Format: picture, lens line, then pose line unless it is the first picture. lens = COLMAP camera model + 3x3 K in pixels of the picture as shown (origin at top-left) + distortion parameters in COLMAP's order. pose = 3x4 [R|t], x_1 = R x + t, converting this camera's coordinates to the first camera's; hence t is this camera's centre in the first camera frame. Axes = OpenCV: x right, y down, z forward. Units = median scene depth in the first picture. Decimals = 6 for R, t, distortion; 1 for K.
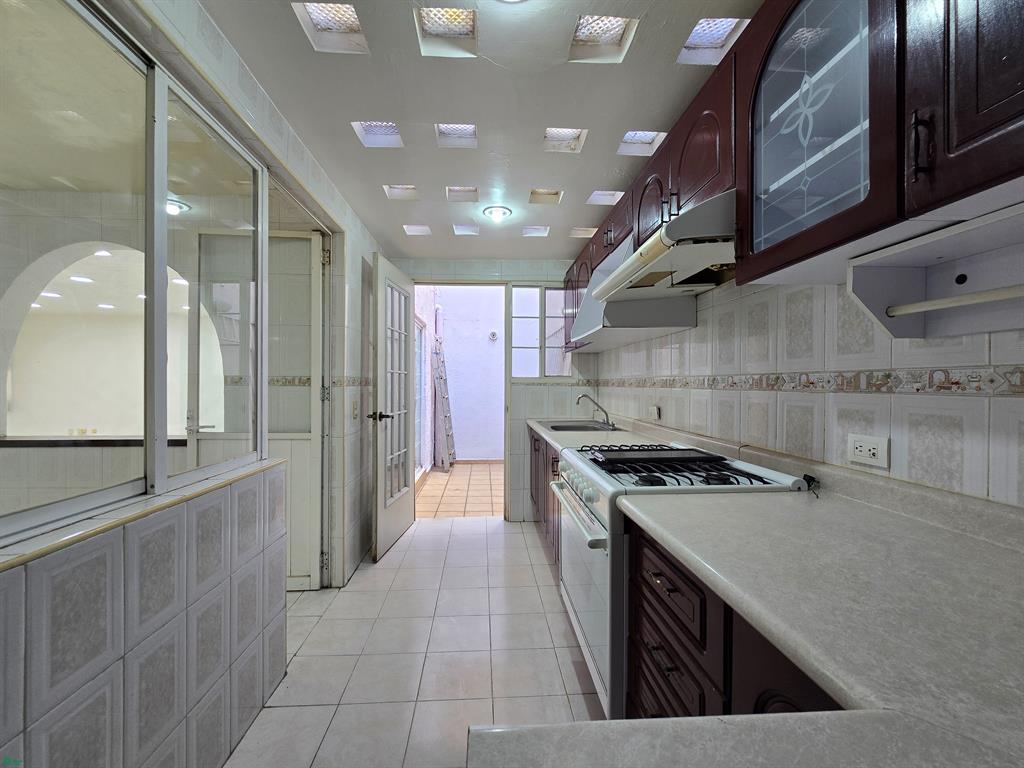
lens RADIAL K [[420.9, 0, 510.7], [0, 420.9, 383.4], [0, 0, 1]] dist [-0.004035, 0.002695]
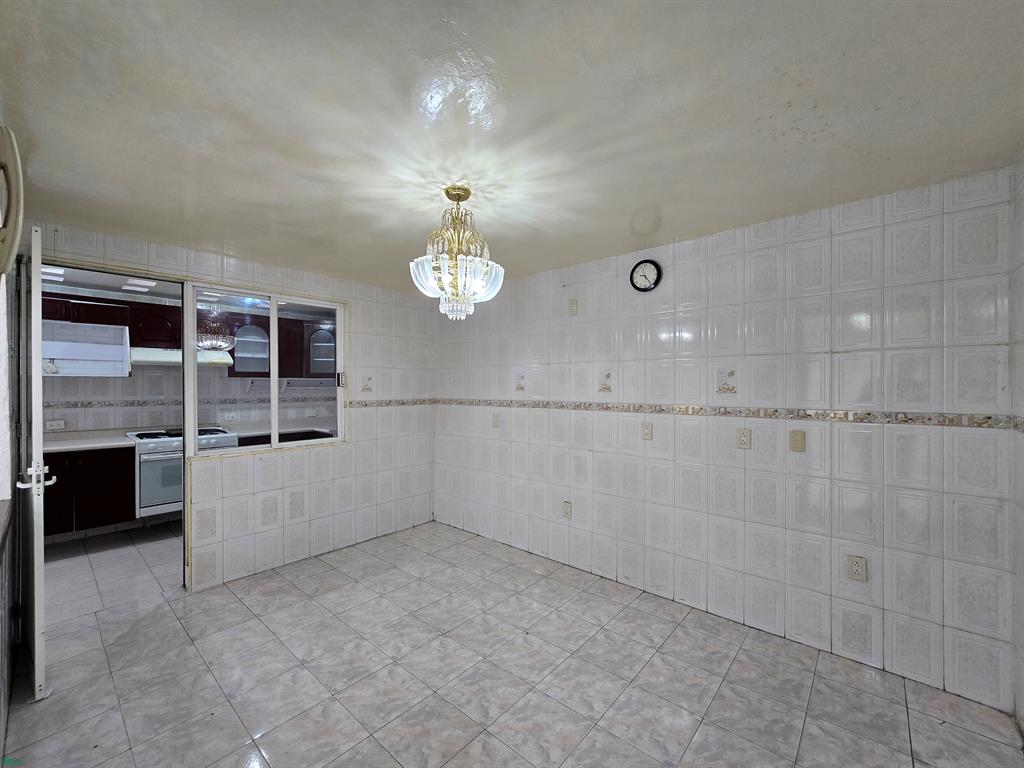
lens RADIAL K [[420.9, 0, 502.5], [0, 420.9, 389.2], [0, 0, 1]] dist [-0.004035, 0.002695]
pose [[-0.693308, 0.003961, 0.720631, -3.881627], [0.008018, 0.999965, 0.002218, -0.106392], [-0.720597, 0.007315, -0.693316, 1.823508]]
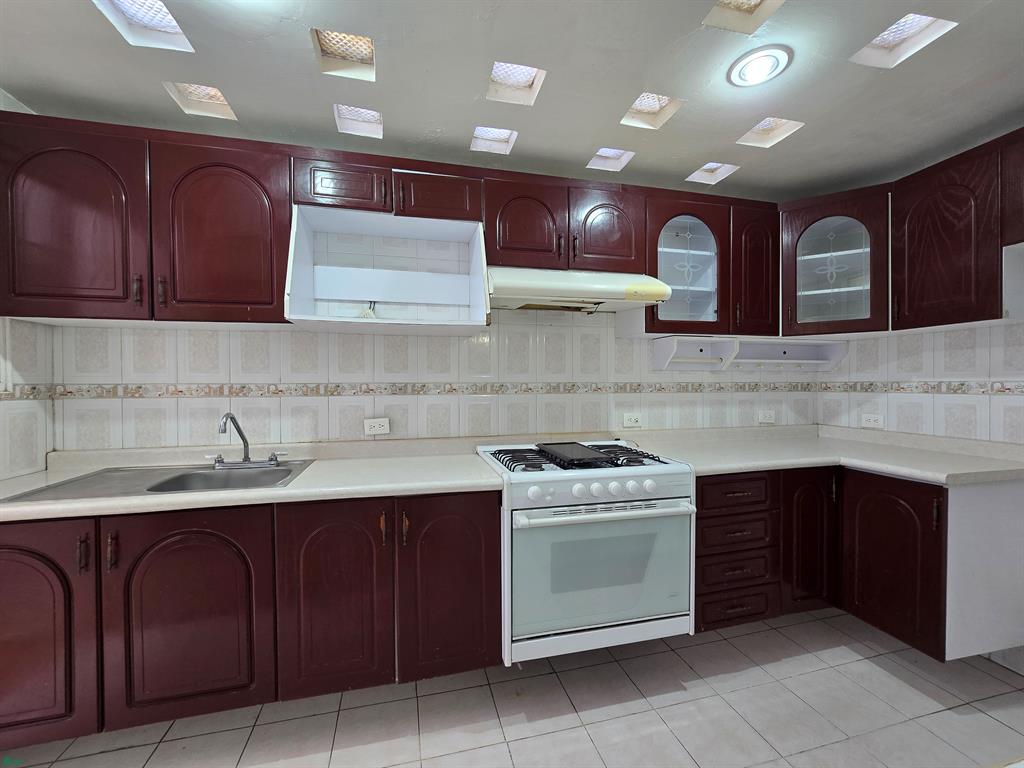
lens RADIAL K [[420.9, 0, 510.8], [0, 420.9, 384.3], [0, 0, 1]] dist [-0.004035, 0.002695]
pose [[-0.185436, 0.004345, 0.982647, -1.037095], [0.005109, 0.999981, -0.003457, -0.016067], [-0.982643, 0.004380, -0.185455, 1.840172]]
